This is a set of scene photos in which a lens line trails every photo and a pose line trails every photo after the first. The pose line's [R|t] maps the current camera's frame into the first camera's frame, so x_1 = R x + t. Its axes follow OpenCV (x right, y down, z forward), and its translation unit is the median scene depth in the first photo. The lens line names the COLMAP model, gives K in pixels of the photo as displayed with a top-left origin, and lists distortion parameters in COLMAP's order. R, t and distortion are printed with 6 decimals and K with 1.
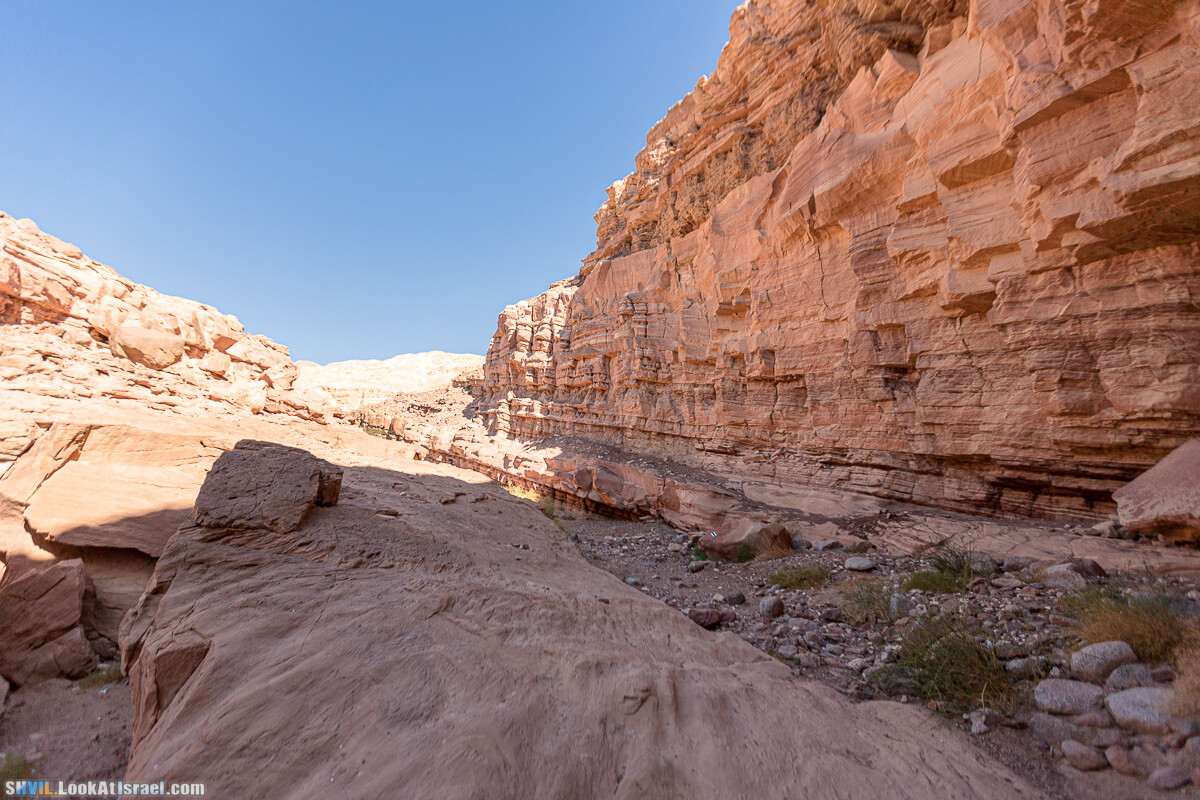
lens RADIAL K [[549.6, 0, 602.0], [0, 549.6, 407.1], [0, 0, 1]] dist [-0.000776, -0.000381]
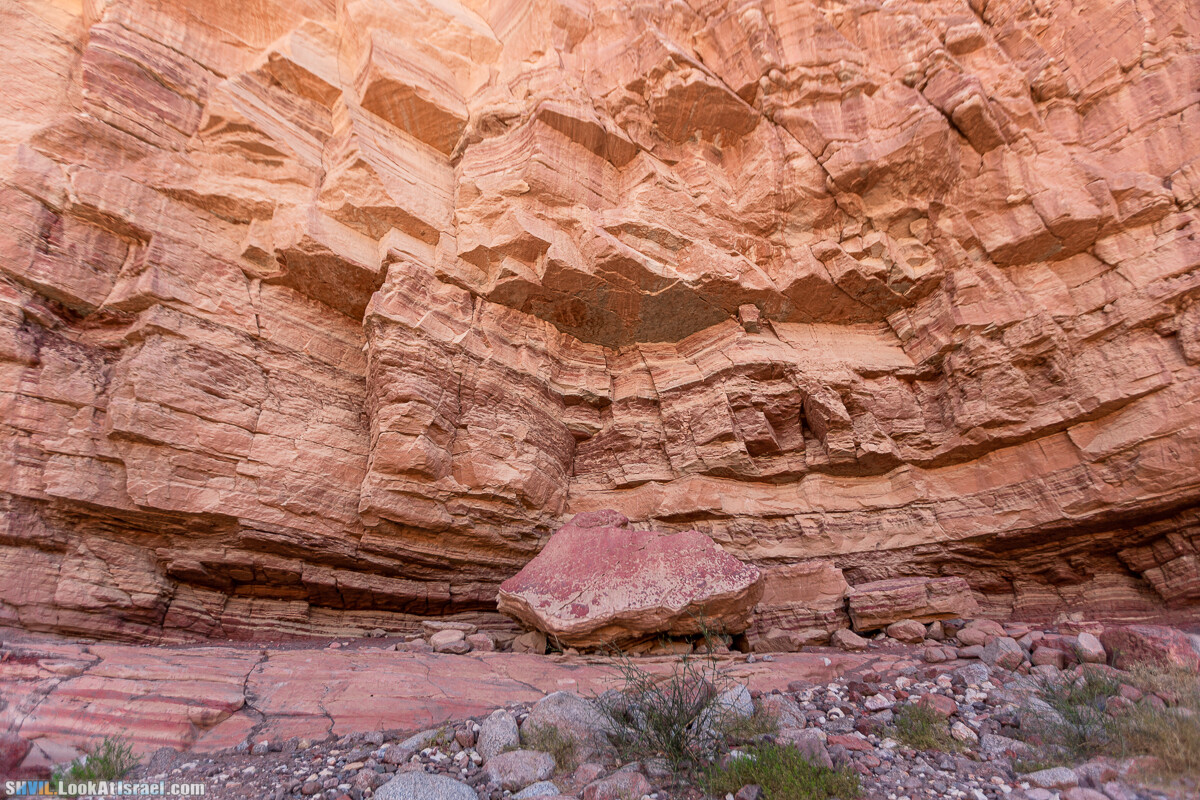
lens RADIAL K [[595.7, 0, 600.6], [0, 595.7, 388.8], [0, 0, 1]] dist [-0.001974, -0.000799]
pose [[-0.114663, 0.357013, 0.927035, 0.062990], [-0.140237, 0.918027, -0.370890, 0.144567], [-0.983456, -0.172532, -0.055197, 0.725027]]
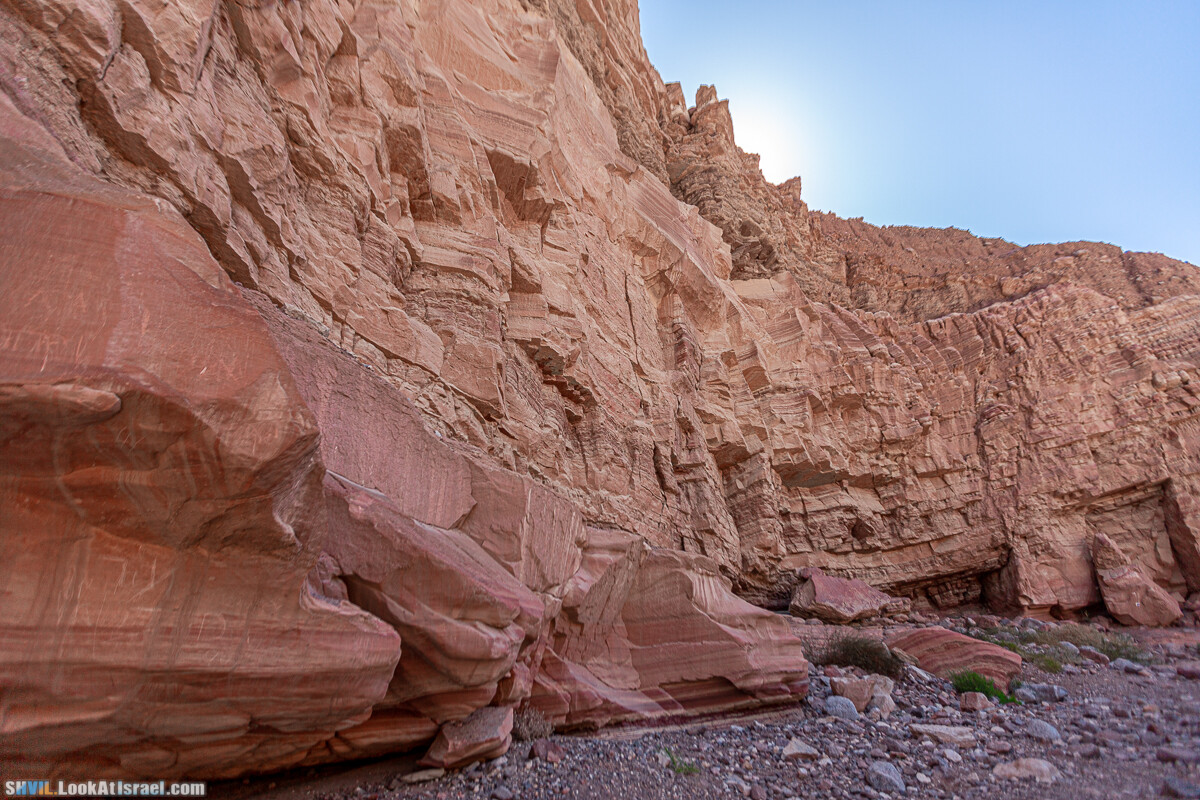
lens RADIAL K [[537.4, 0, 598.8], [0, 537.4, 385.1], [0, 0, 1]] dist [-0.000439, -0.000113]
pose [[-0.567526, 0.331578, 0.753638, -0.199006], [-0.113765, 0.874966, -0.470629, 0.344097], [-0.815458, -0.352832, -0.458844, 1.996626]]
